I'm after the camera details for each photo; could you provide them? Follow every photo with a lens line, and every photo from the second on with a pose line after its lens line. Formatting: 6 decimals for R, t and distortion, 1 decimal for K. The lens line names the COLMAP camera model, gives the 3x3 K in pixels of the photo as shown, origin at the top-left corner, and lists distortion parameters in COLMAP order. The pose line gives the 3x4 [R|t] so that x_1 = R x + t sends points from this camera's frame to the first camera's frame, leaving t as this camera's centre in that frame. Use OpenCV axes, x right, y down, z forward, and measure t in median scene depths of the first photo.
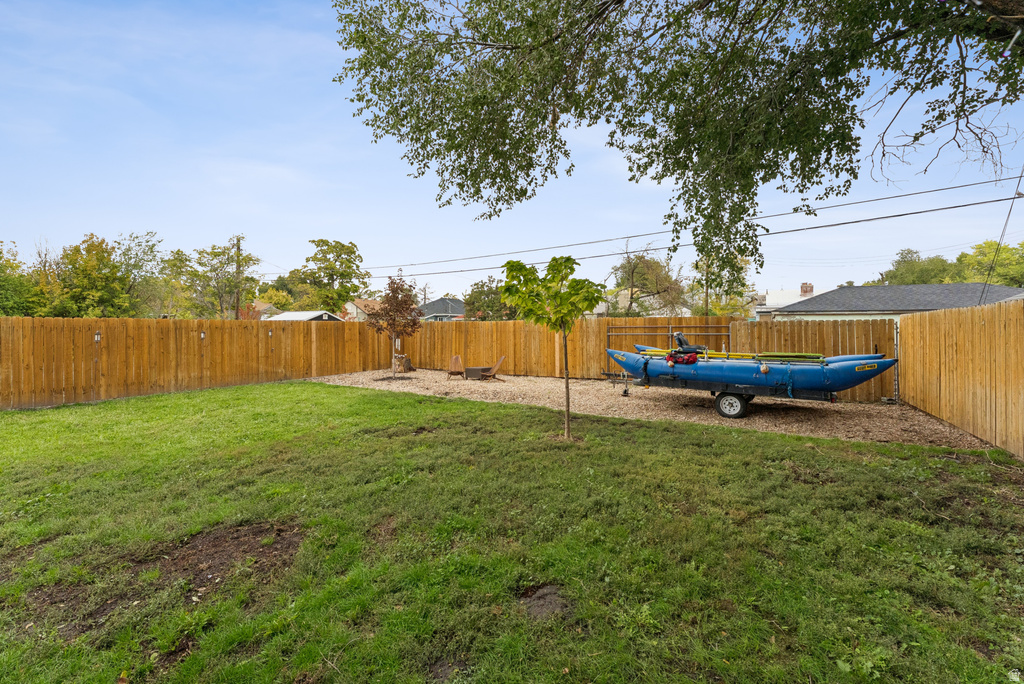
lens RADIAL K [[413.6, 0, 511.4], [0, 413.6, 334.2], [0, 0, 1]] dist [0.001287, 0.000324]
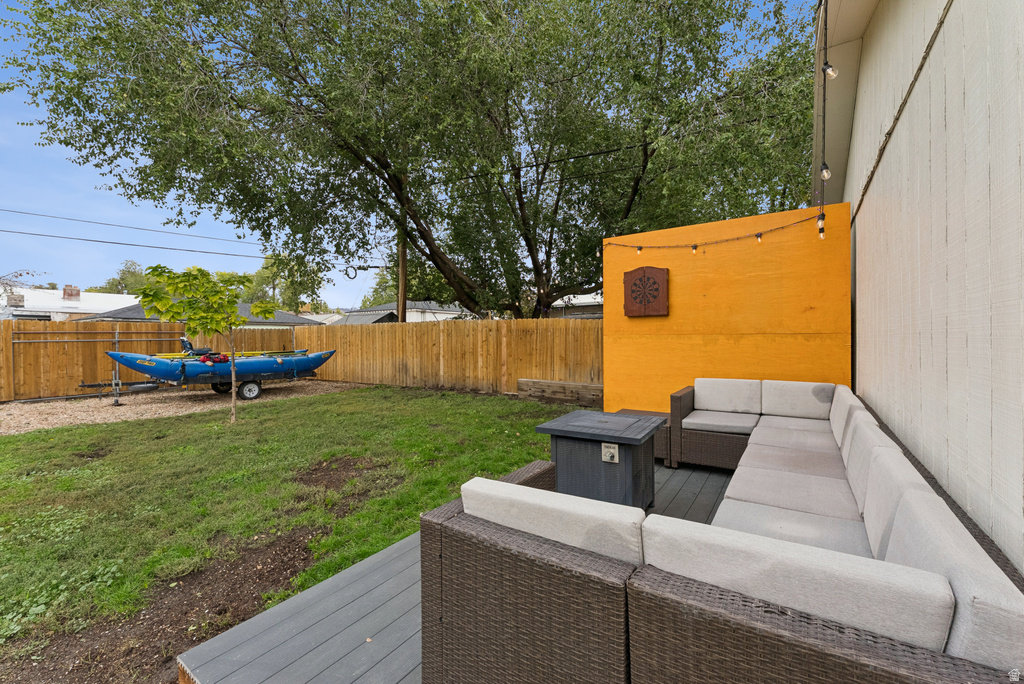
lens RADIAL K [[413.6, 0, 512.5], [0, 413.6, 339.7], [0, 0, 1]] dist [0.001287, 0.000324]
pose [[0.015818, -0.009188, 0.999833, -0.794761], [0.013572, 0.999868, 0.008973, 0.004432], [-0.999783, 0.013427, 0.015941, 0.112874]]
